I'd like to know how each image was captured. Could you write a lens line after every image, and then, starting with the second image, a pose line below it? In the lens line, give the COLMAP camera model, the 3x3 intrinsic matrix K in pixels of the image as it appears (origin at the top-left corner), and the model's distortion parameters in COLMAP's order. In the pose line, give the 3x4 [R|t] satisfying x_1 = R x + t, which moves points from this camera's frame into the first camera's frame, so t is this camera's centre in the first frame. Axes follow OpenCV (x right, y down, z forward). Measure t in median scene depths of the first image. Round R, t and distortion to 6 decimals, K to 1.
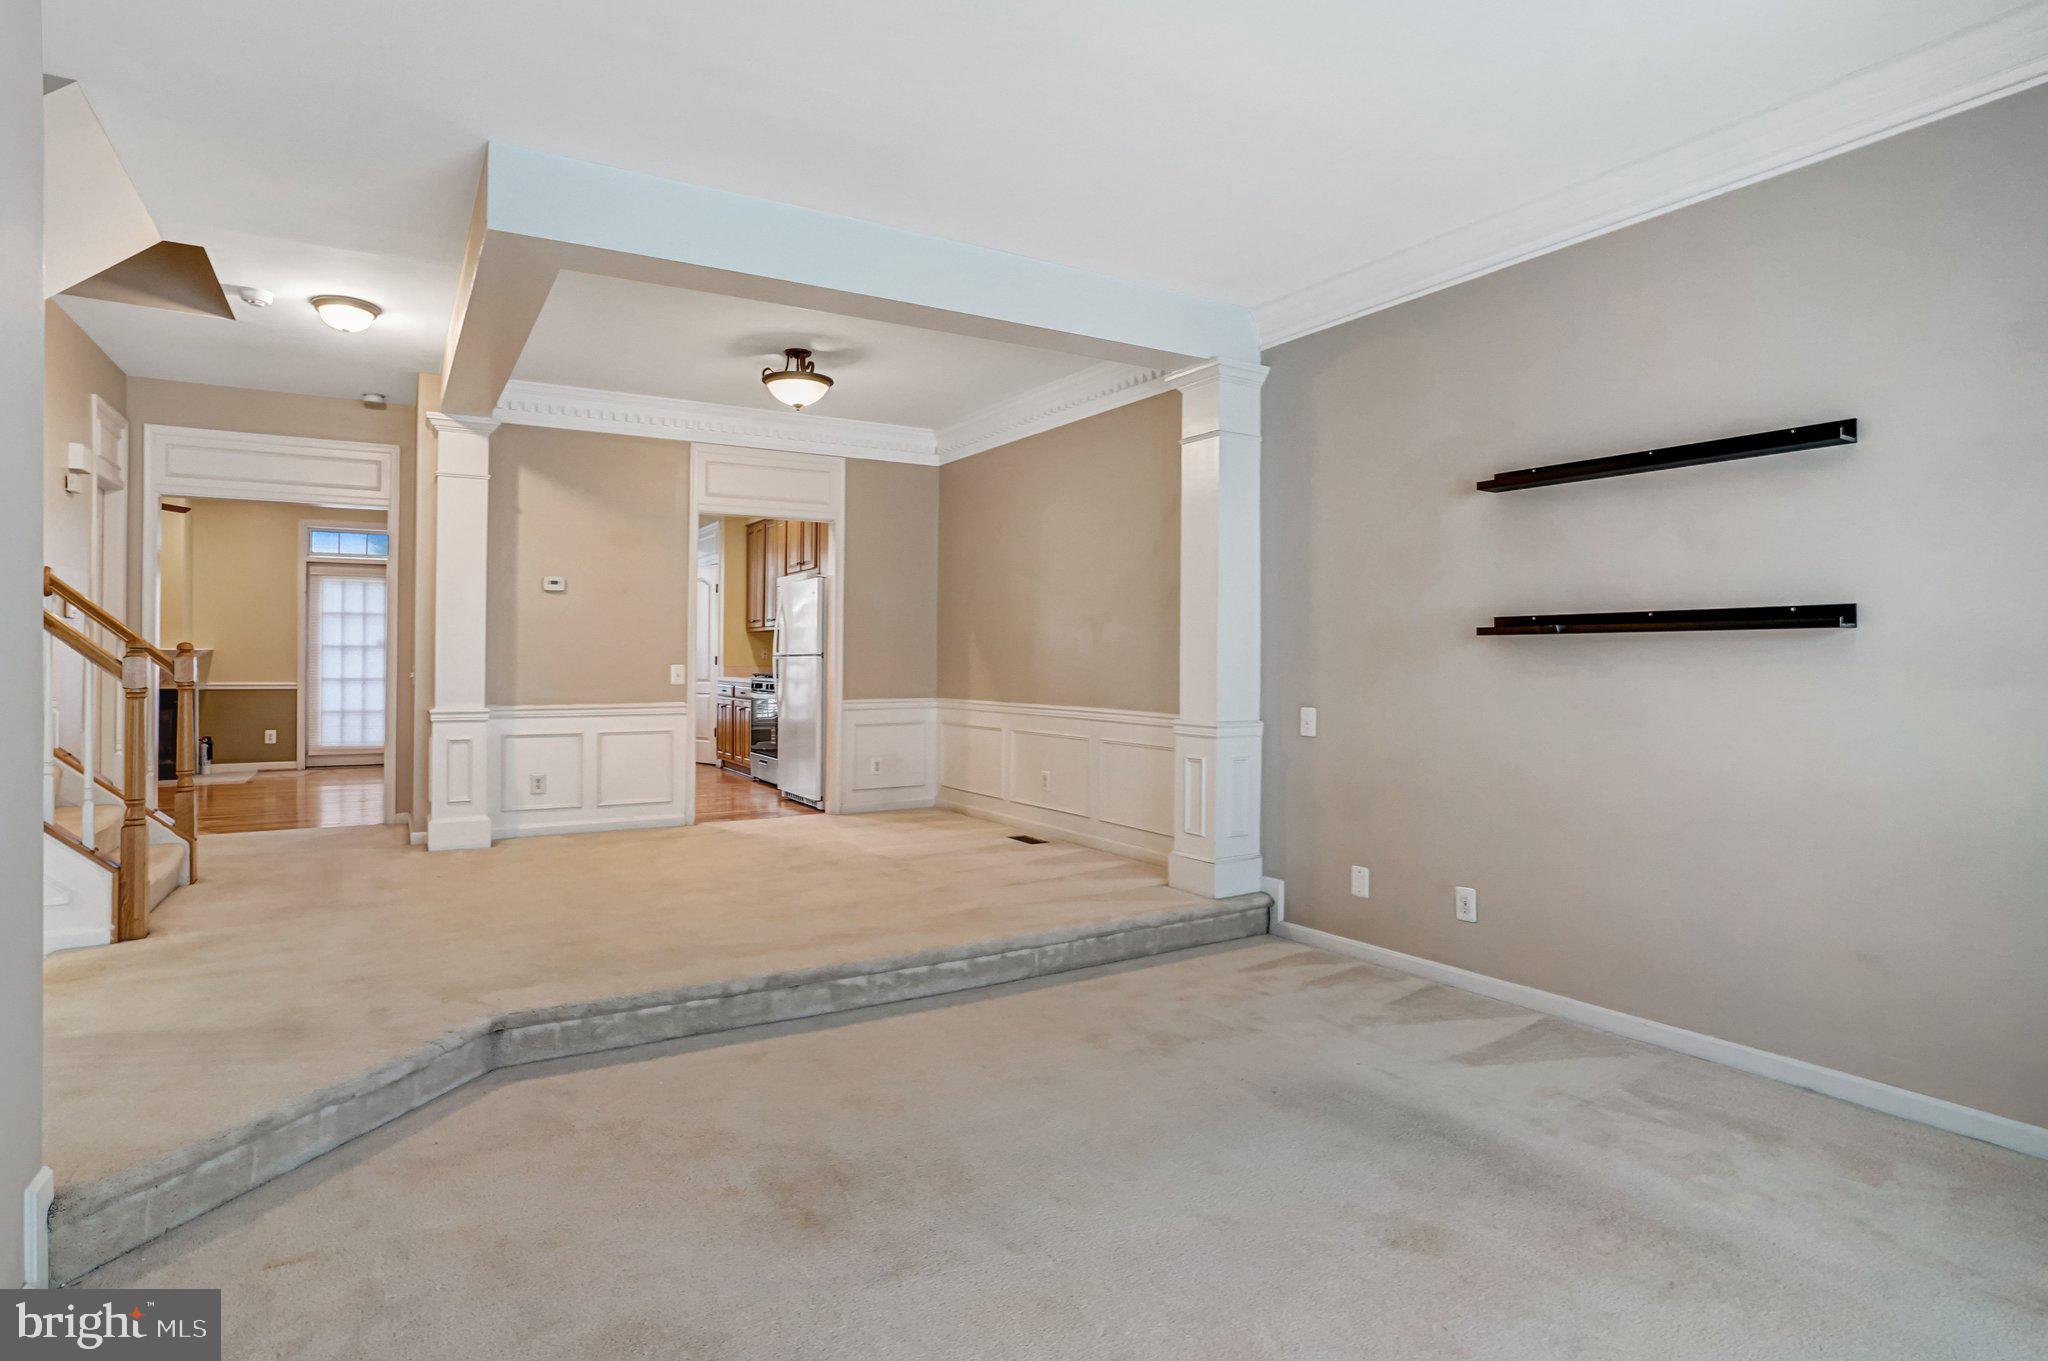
lens RADIAL K [[1053.9, 0, 1010.3], [0, 1053.9, 673.0], [0, 0, 1]] dist [-0.077903, 0.039400]
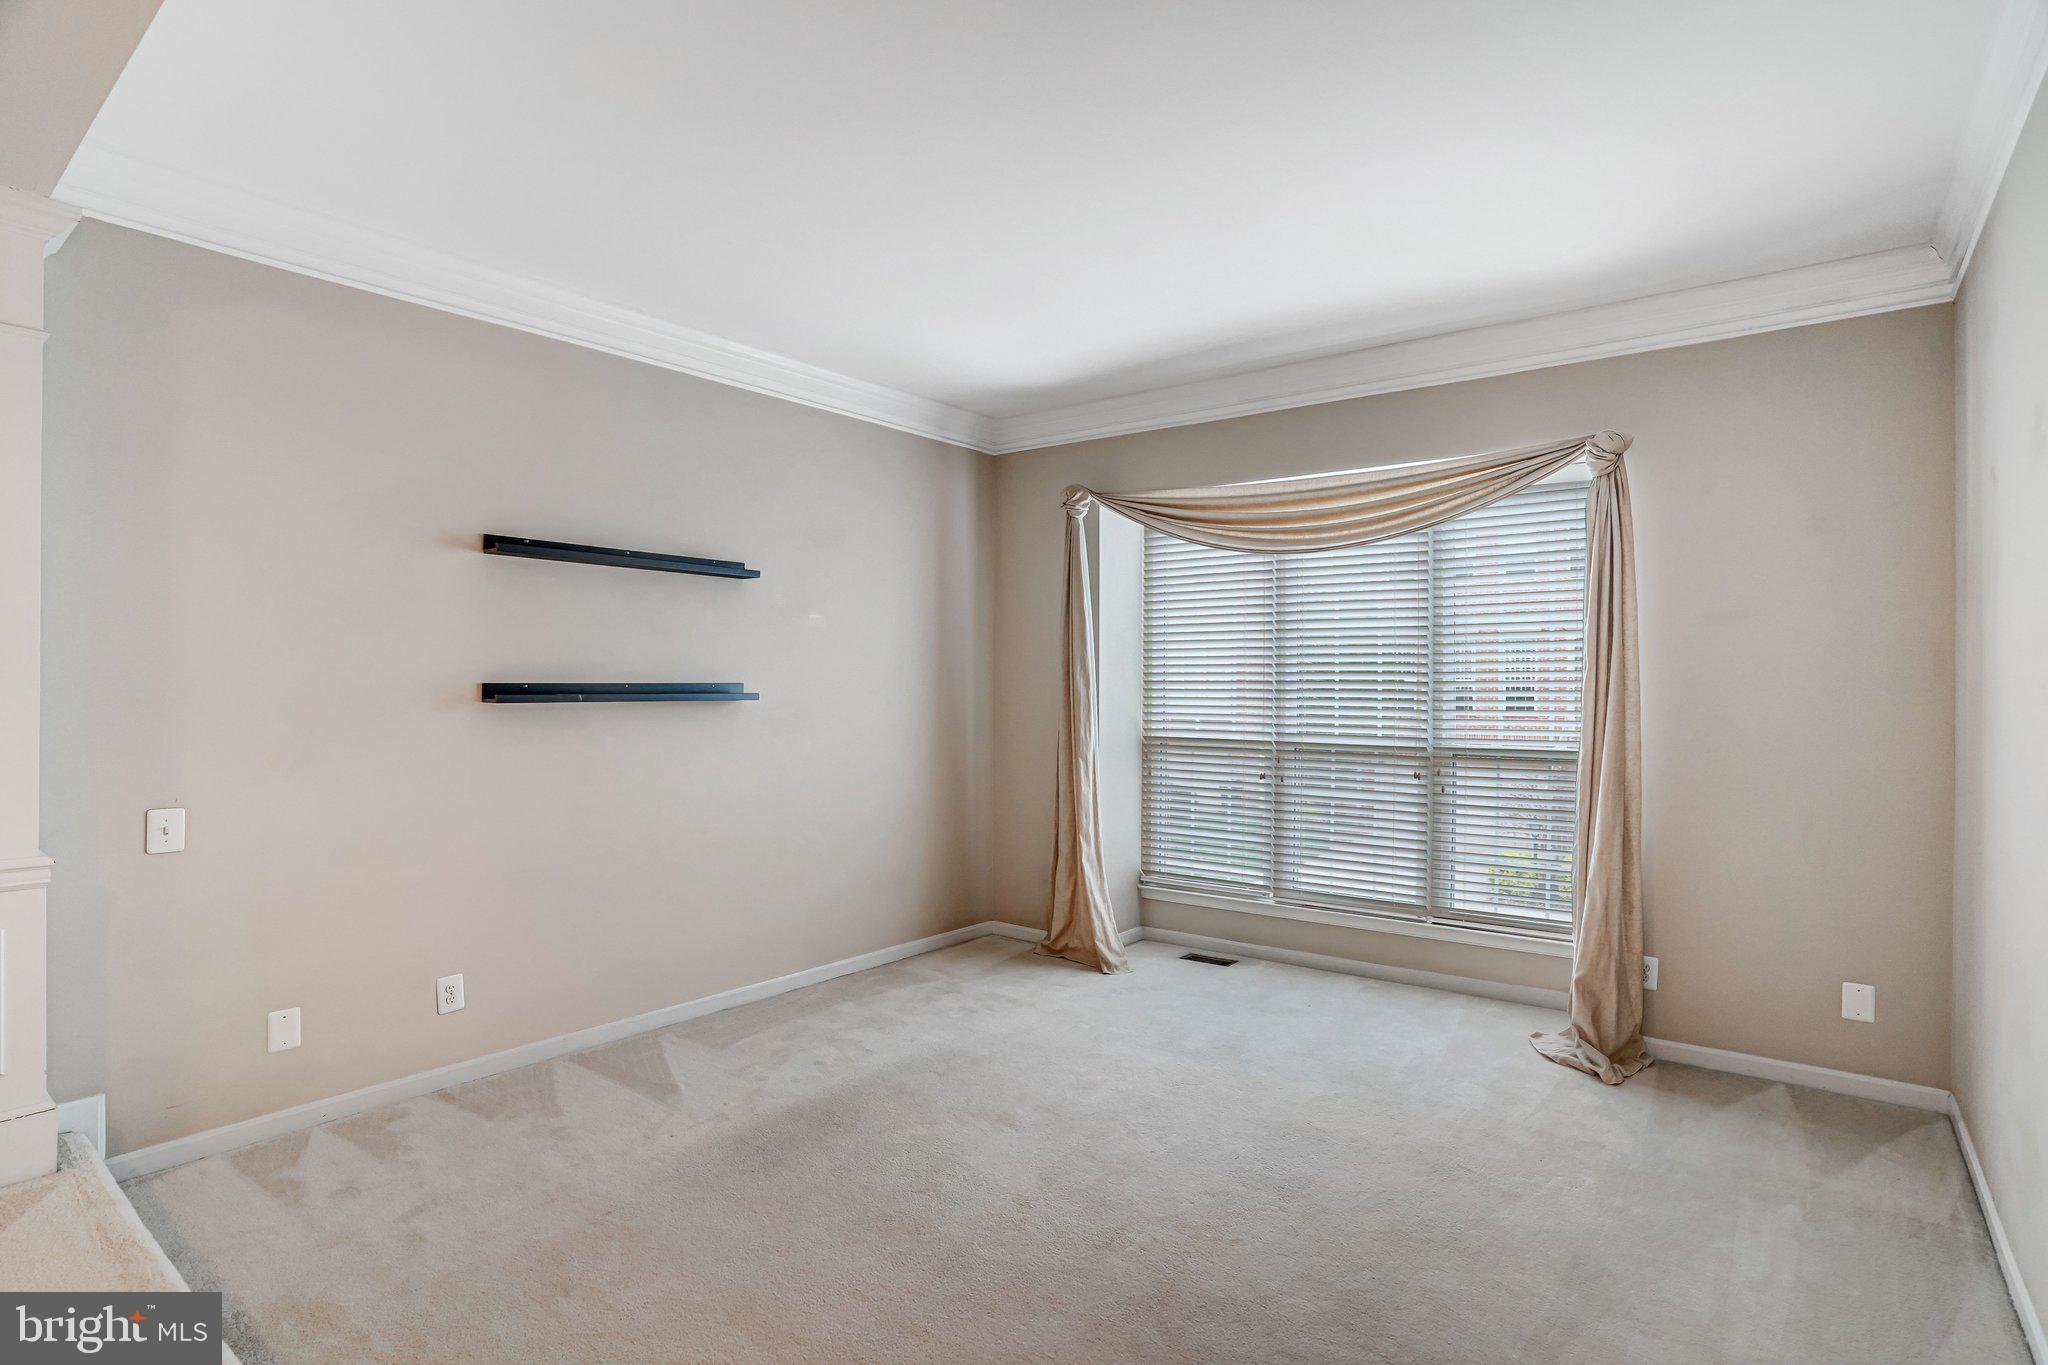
lens RADIAL K [[1053.9, 0, 1010.3], [0, 1053.9, 675.0], [0, 0, 1]] dist [-0.077903, 0.039400]
pose [[-0.352752, 0.010012, 0.935663, -0.467380], [0.009929, 0.999927, -0.006956, -0.038560], [-0.935664, 0.006837, -0.352826, 0.672831]]
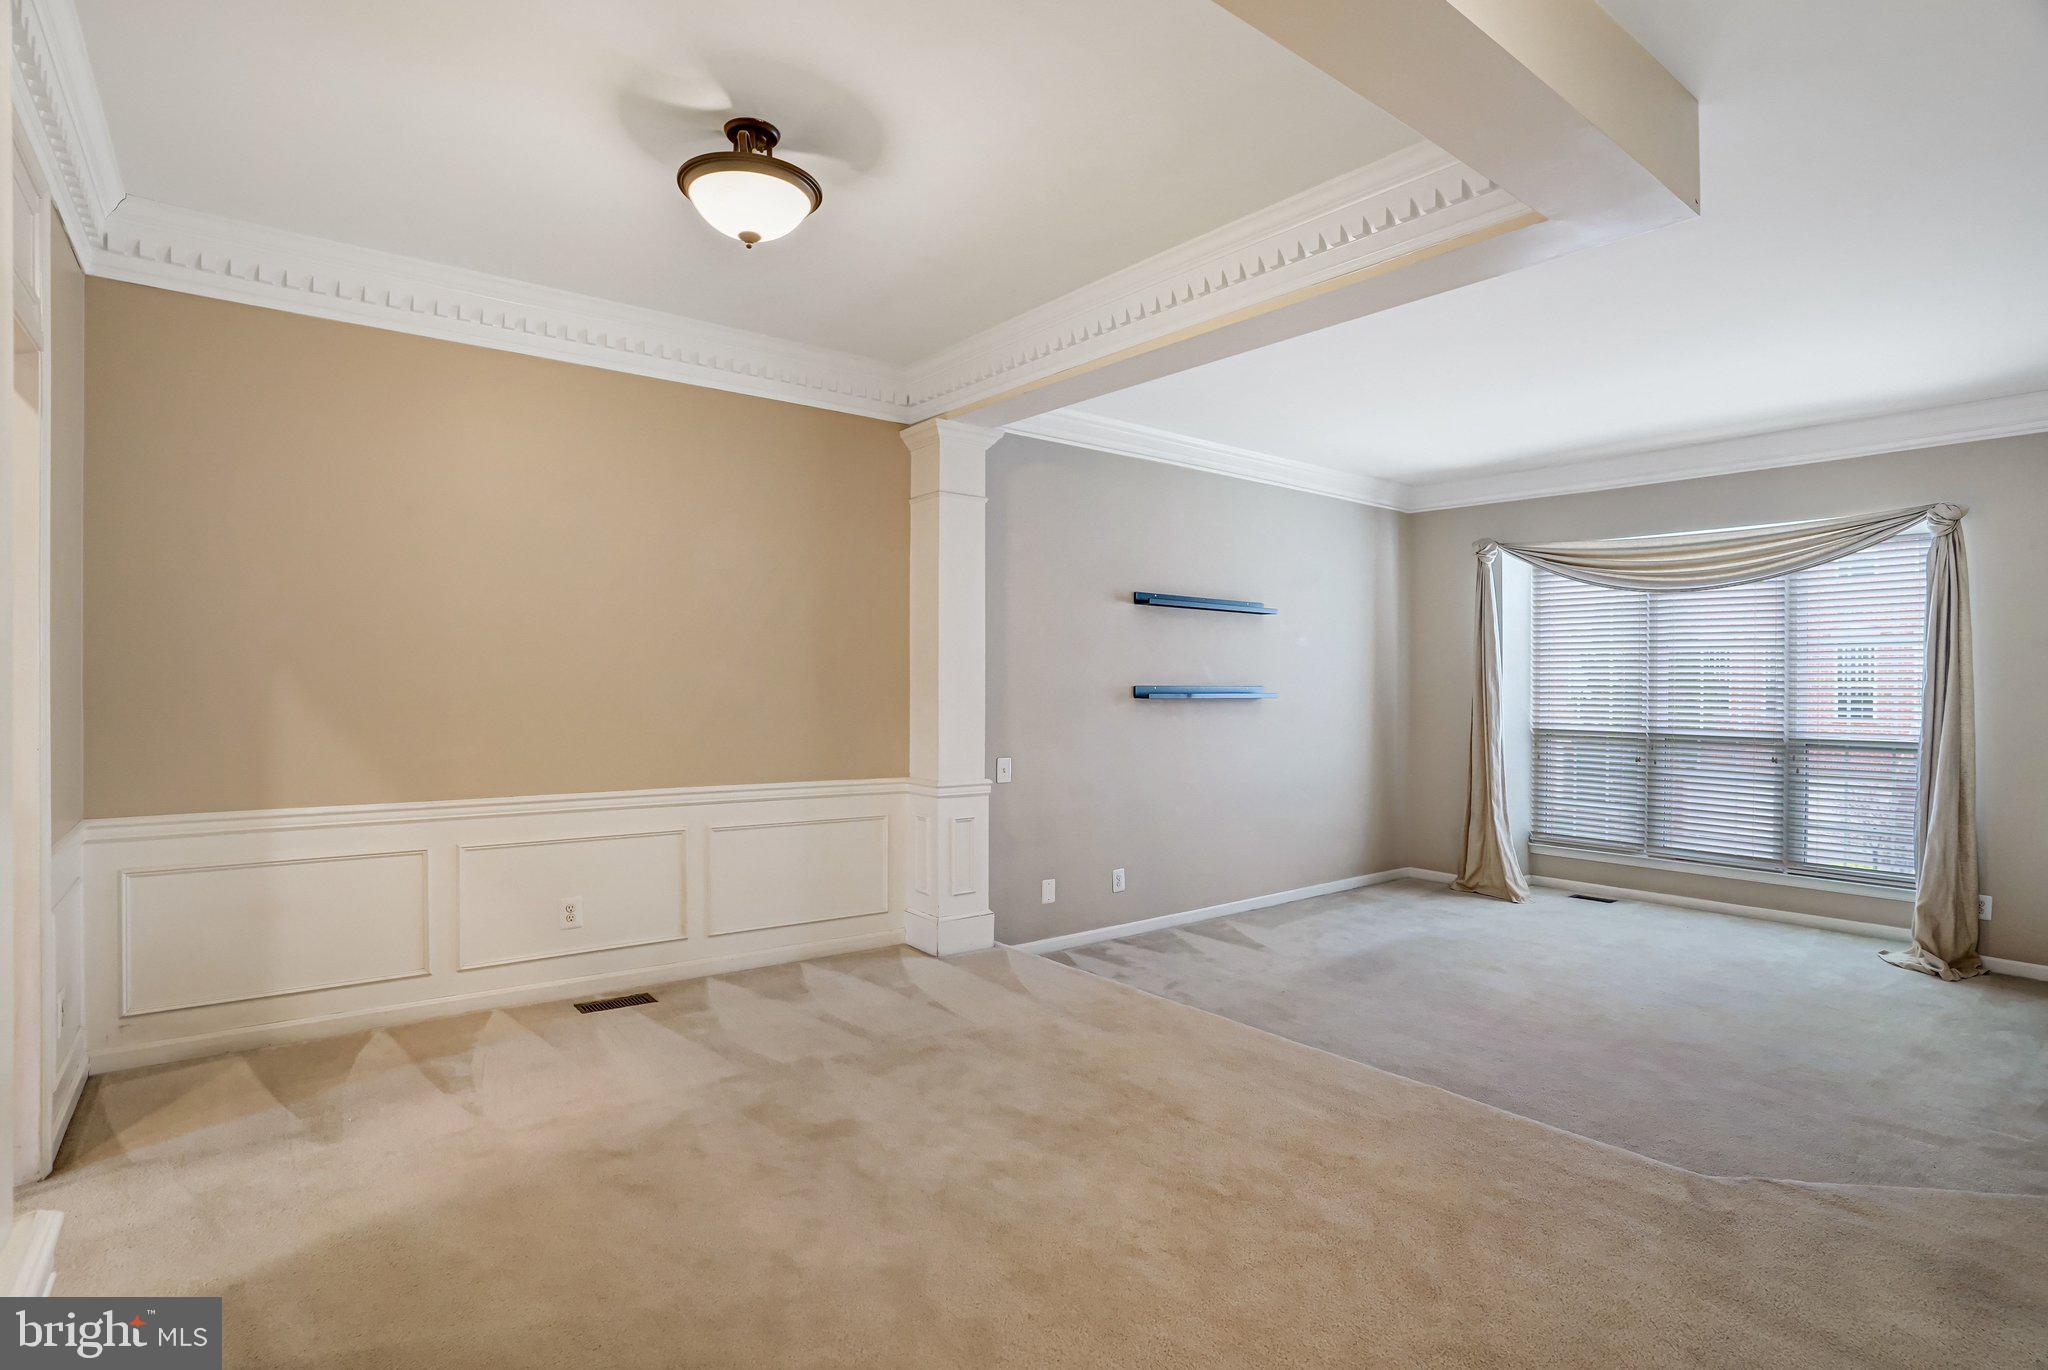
lens RADIAL K [[1038.4, 0, 1014.3], [0, 1038.4, 675.5], [0, 0, 1]] dist [-0.070769, 0.033455]
pose [[-0.126476, 0.010316, 0.991916, -0.791483], [0.005186, 0.999939, -0.009738, -0.043083], [-0.991956, 0.003912, -0.126522, 1.048188]]
